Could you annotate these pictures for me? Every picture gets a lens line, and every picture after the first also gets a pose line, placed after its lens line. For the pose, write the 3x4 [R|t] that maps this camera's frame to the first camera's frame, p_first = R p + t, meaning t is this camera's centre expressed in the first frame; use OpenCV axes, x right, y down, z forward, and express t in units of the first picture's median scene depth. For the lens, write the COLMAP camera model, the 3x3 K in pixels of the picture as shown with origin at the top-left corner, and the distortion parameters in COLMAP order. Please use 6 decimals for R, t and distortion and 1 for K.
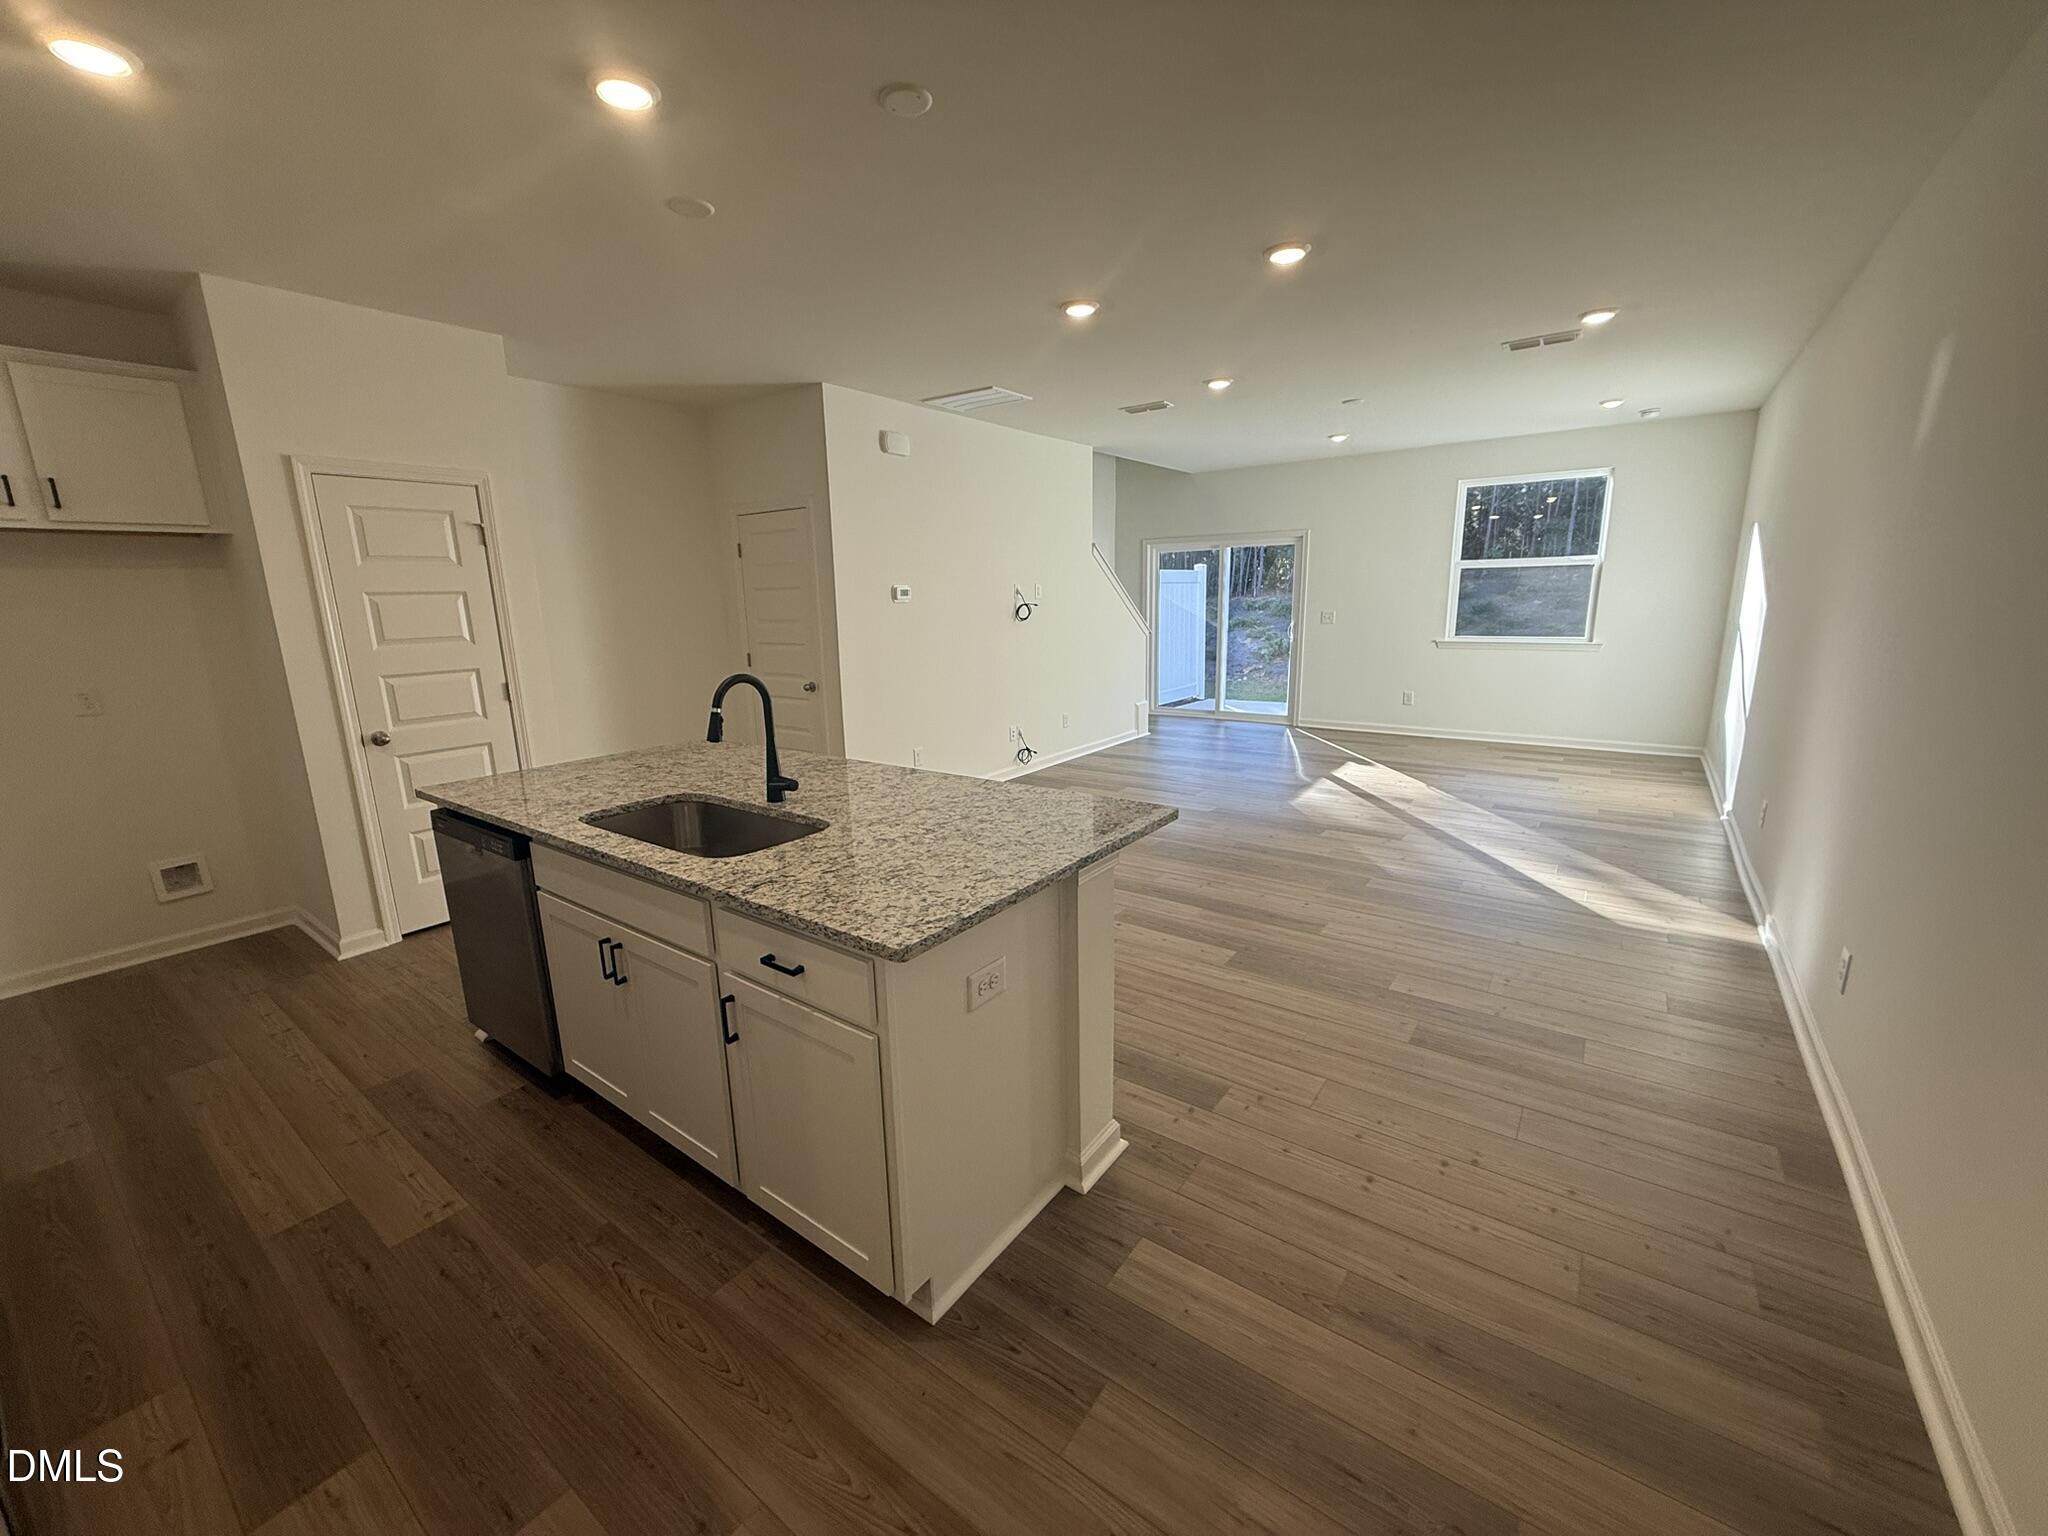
lens RADIAL K [[822.6, 0, 1025.6], [0, 822.6, 732.3], [0, 0, 1]] dist [-0.000402, -0.000056]
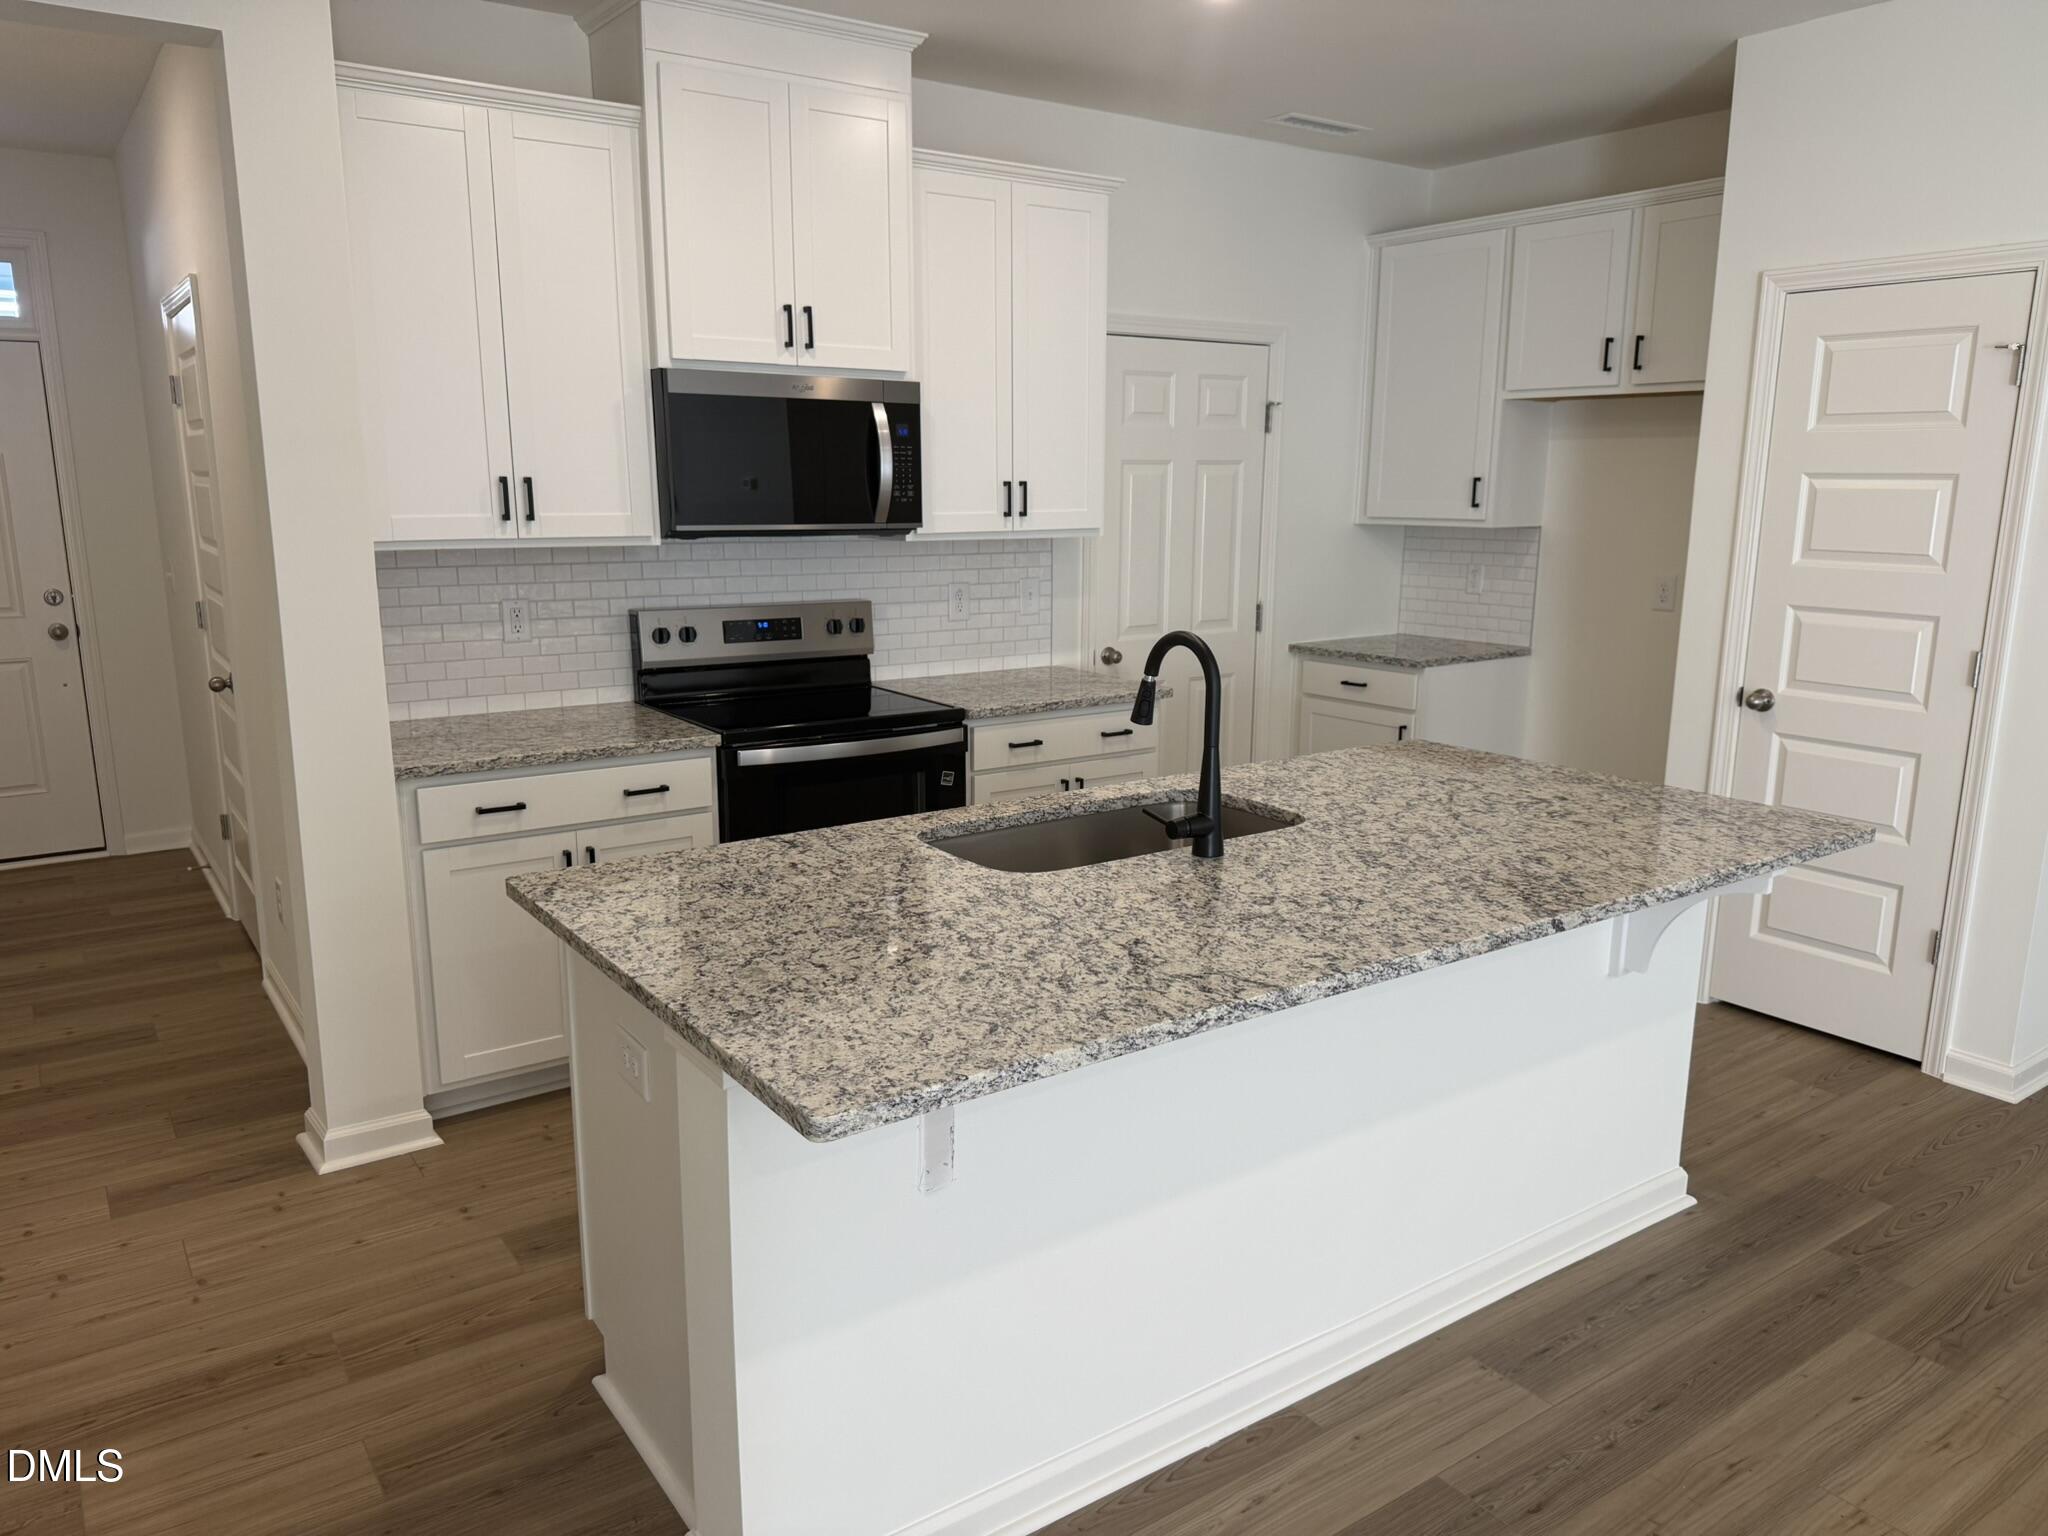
lens RADIAL K [[1469.0, 0, 1048.3], [0, 1469.0, 737.1], [0, 0, 1]] dist [0.058360, -0.072289]
pose [[-0.317609, 0.191012, -0.928783, 0.738389], [-0.159075, 0.954885, 0.250778, -0.257370], [0.934783, 0.227395, -0.272895, 1.232692]]
